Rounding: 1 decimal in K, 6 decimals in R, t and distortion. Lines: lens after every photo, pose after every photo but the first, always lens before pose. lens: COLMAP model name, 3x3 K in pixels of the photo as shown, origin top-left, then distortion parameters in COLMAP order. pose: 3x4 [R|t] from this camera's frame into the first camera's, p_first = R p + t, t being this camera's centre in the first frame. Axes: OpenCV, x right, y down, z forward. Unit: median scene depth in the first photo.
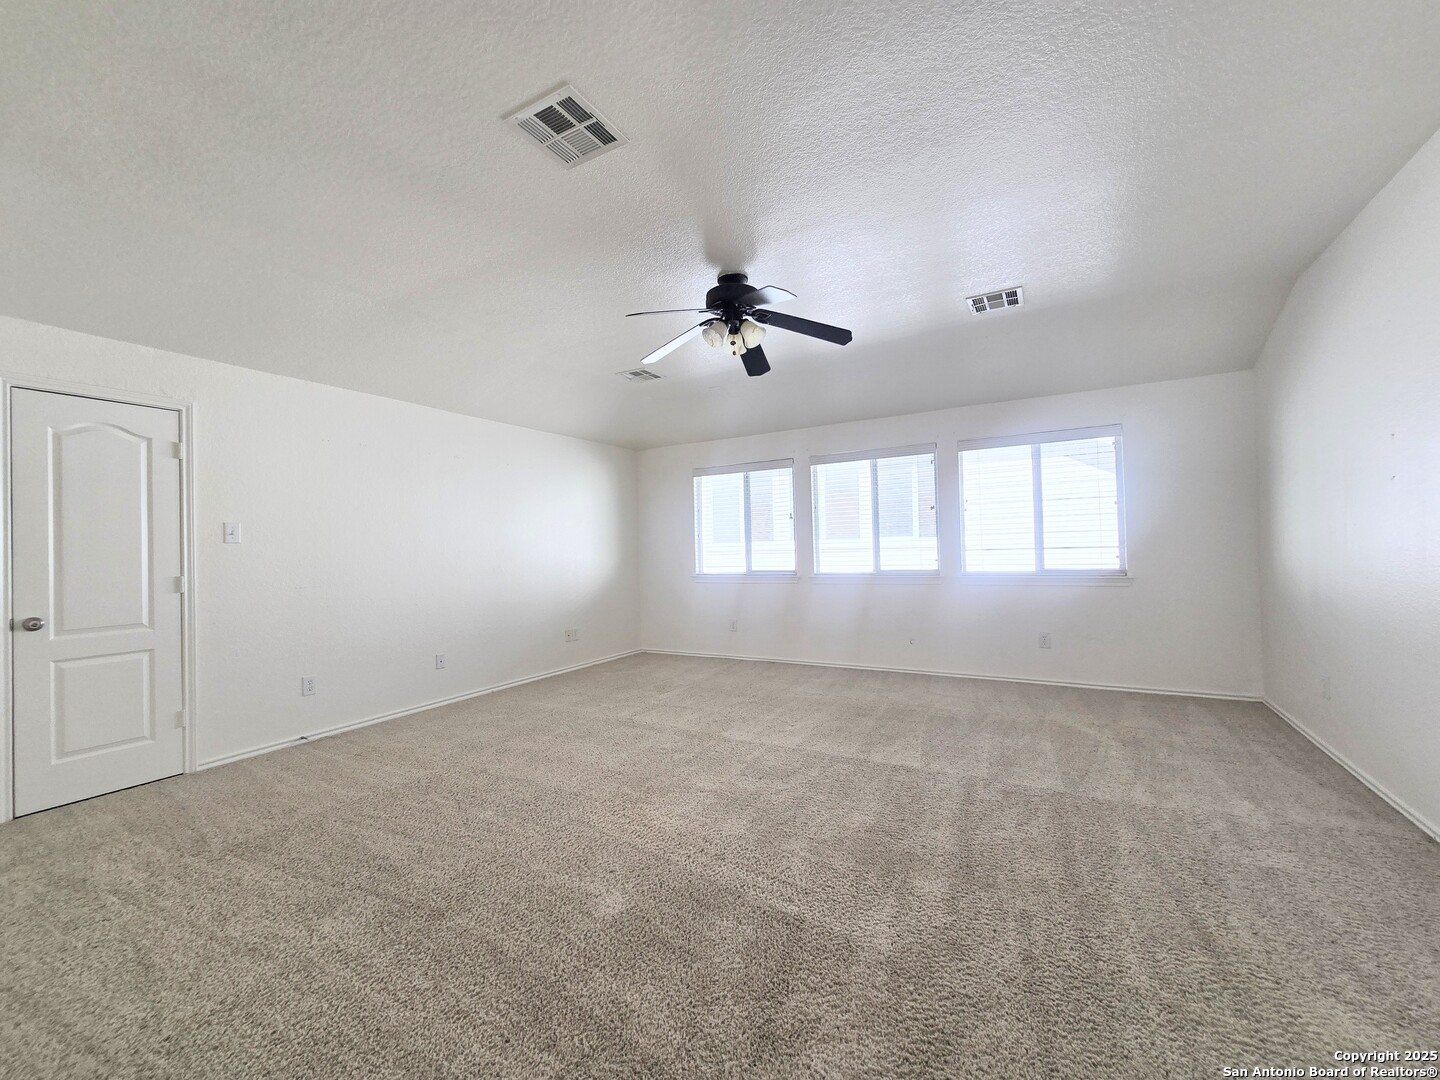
lens RADIAL K [[587.9, 0, 720.1], [0, 587.9, 538.1], [0, 0, 1]] dist [-0.000582, -0.000029]
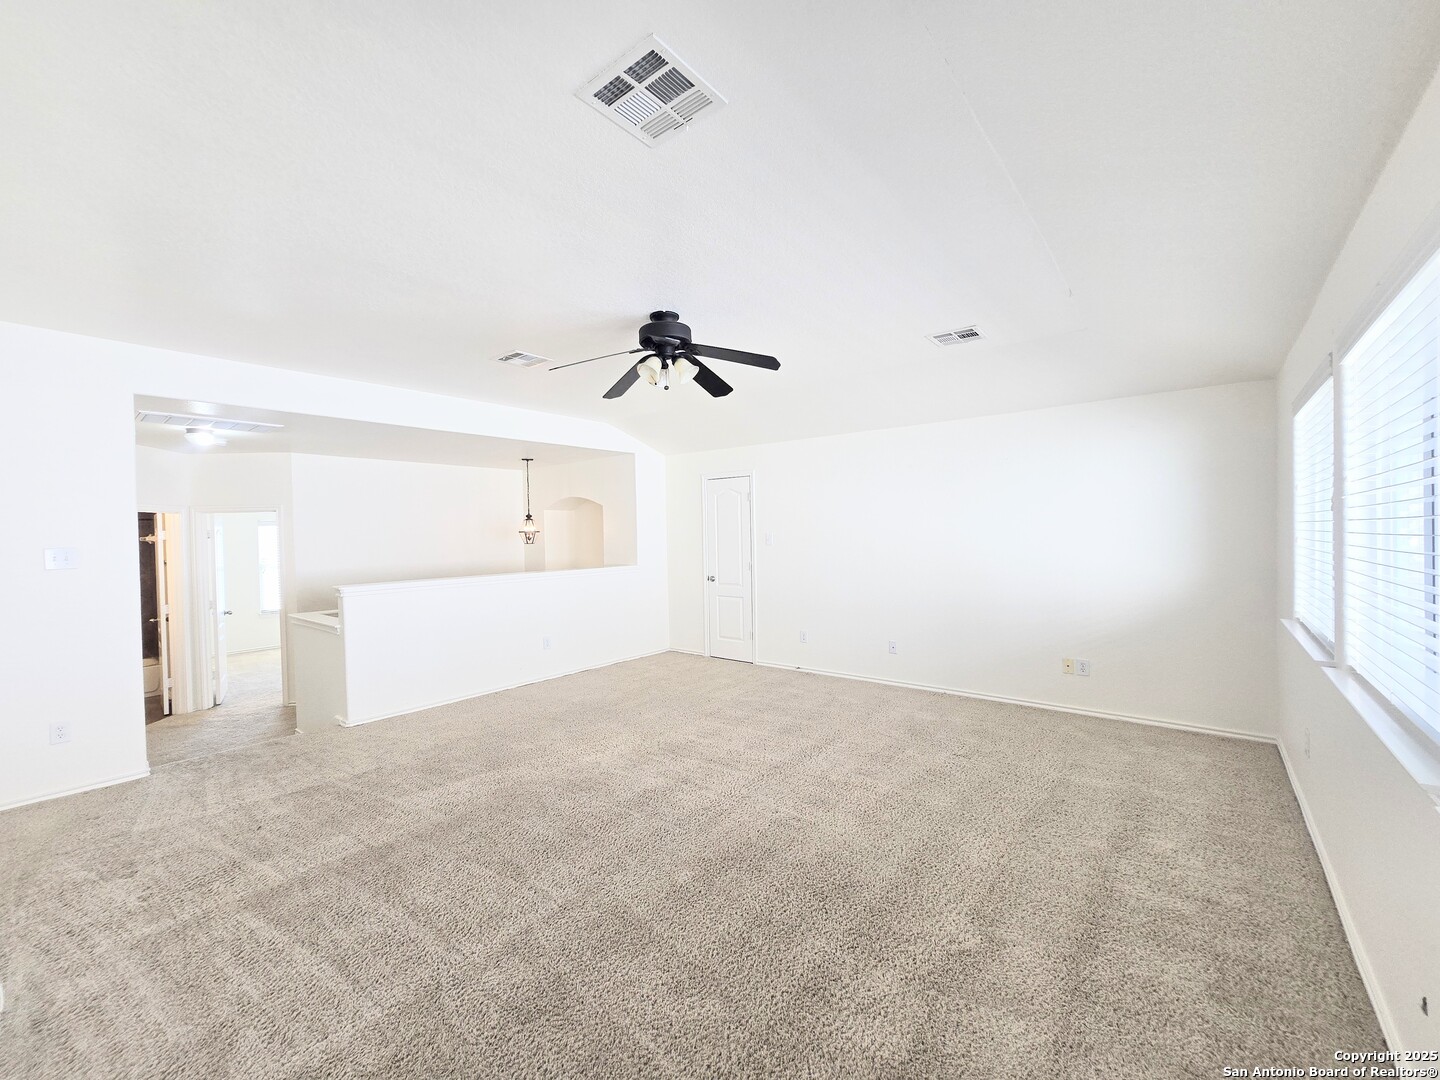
lens RADIAL K [[587.9, 0, 720.1], [0, 587.9, 544.2], [0, 0, 1]] dist [-0.000582, -0.000029]
pose [[-0.157361, 0.042632, -0.986621, 0.996097], [0.038143, 0.998585, 0.037065, -0.068817], [0.986804, -0.031800, -0.158764, 1.195130]]
